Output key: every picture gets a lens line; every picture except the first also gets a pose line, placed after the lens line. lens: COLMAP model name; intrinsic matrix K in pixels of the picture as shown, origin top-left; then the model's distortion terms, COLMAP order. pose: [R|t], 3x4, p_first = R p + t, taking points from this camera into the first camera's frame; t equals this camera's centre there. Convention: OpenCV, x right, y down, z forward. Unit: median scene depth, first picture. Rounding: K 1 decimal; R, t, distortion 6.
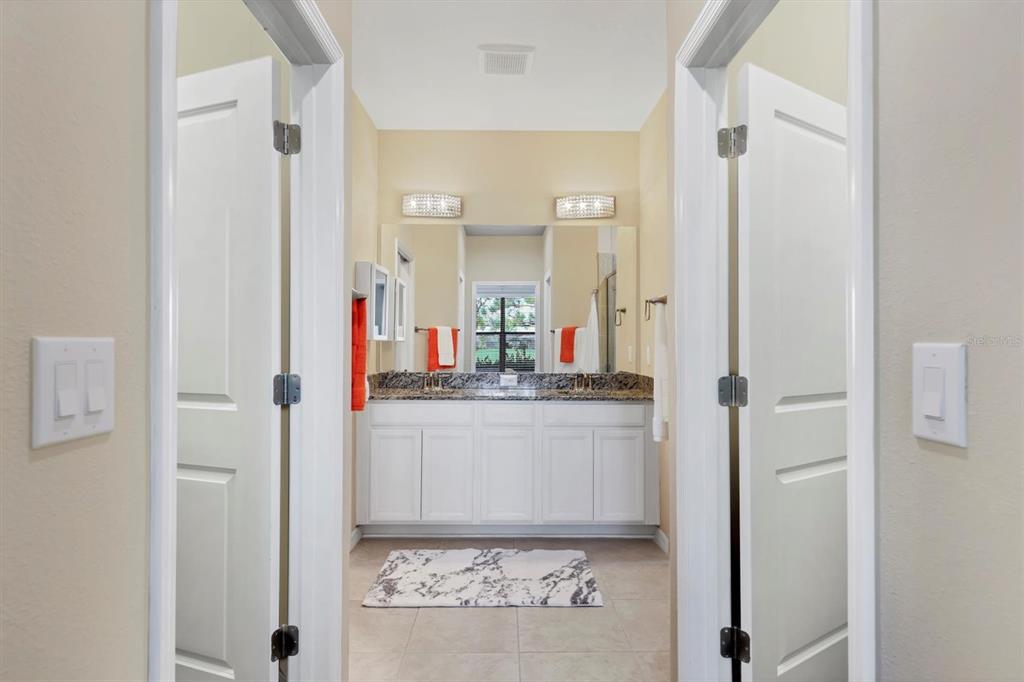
lens RADIAL K [[674.3, 0, 512.0], [0, 674.3, 341.0], [0, 0, 1]] dist [0.005982, 0.001886]
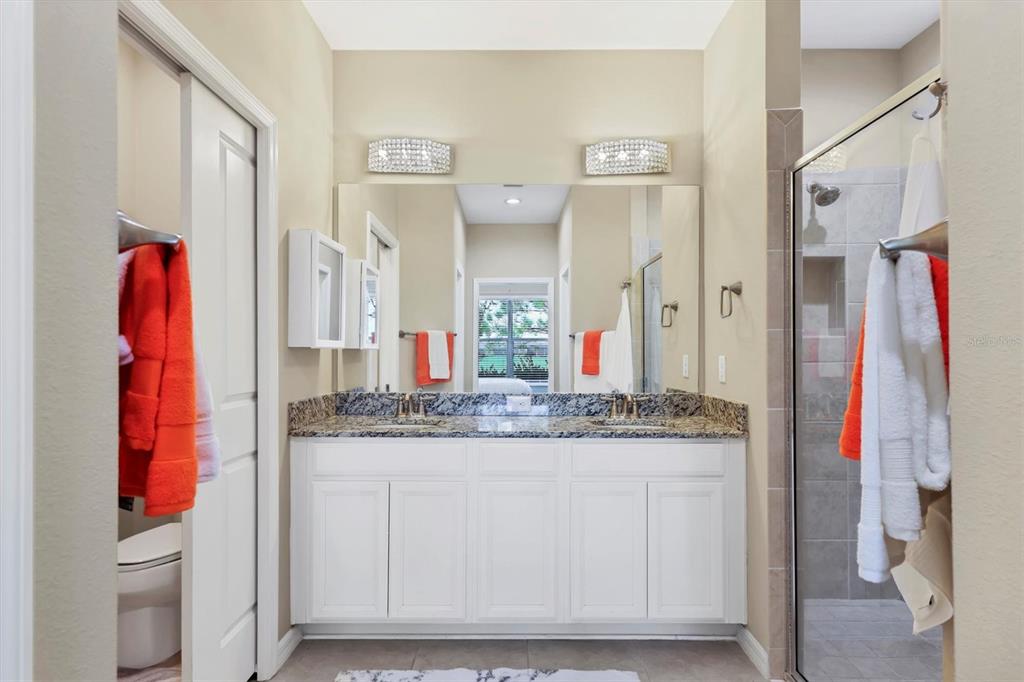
lens RADIAL K [[674.3, 0, 512.0], [0, 674.3, 341.0], [0, 0, 1]] dist [0.005982, 0.001886]
pose [[0.999946, -0.002515, -0.010059, -0.004695], [0.002406, 0.999938, -0.010866, 0.000069], [0.010086, 0.010841, 0.999890, 0.290976]]
